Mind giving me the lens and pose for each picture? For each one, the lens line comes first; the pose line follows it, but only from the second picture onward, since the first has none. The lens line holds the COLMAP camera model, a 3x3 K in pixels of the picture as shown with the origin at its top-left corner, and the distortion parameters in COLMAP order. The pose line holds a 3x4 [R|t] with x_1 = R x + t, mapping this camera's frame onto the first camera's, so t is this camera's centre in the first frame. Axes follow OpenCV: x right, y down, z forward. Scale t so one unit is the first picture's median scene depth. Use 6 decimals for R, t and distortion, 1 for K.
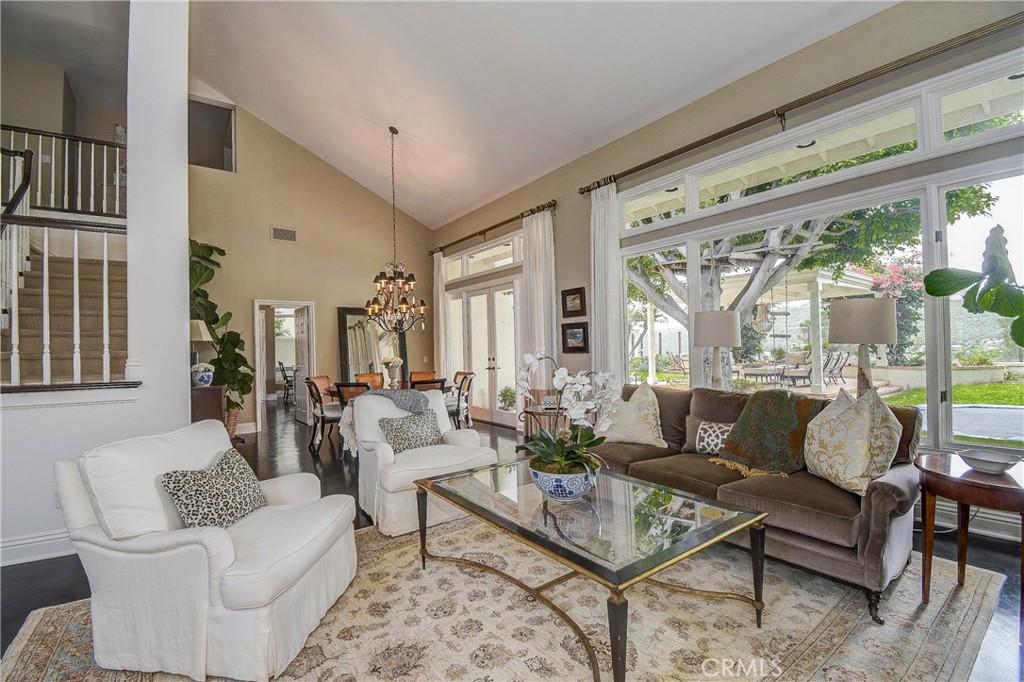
lens RADIAL K [[463.4, 0, 508.0], [0, 463.4, 338.4], [0, 0, 1]] dist [-0.008738, -0.007700]
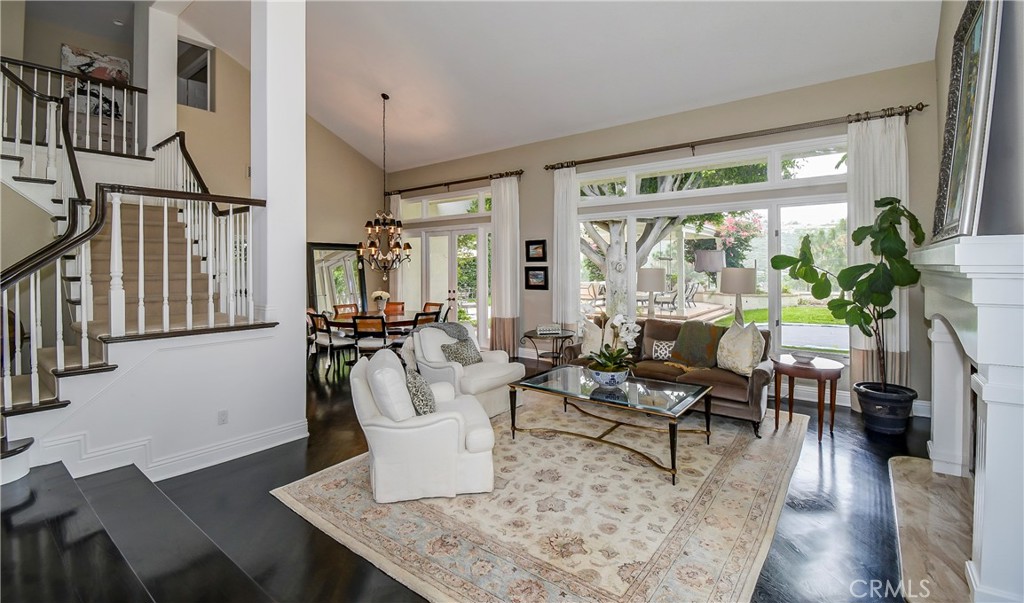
lens RADIAL K [[457.3, 0, 517.2], [0, 457.3, 259.8], [0, 0, 1]] dist [-0.002007, -0.000177]
pose [[0.960294, 0.020501, 0.278236, -0.512389], [-0.020345, 0.999787, -0.003447, -0.090528], [-0.278247, -0.002350, 0.960507, -0.418504]]
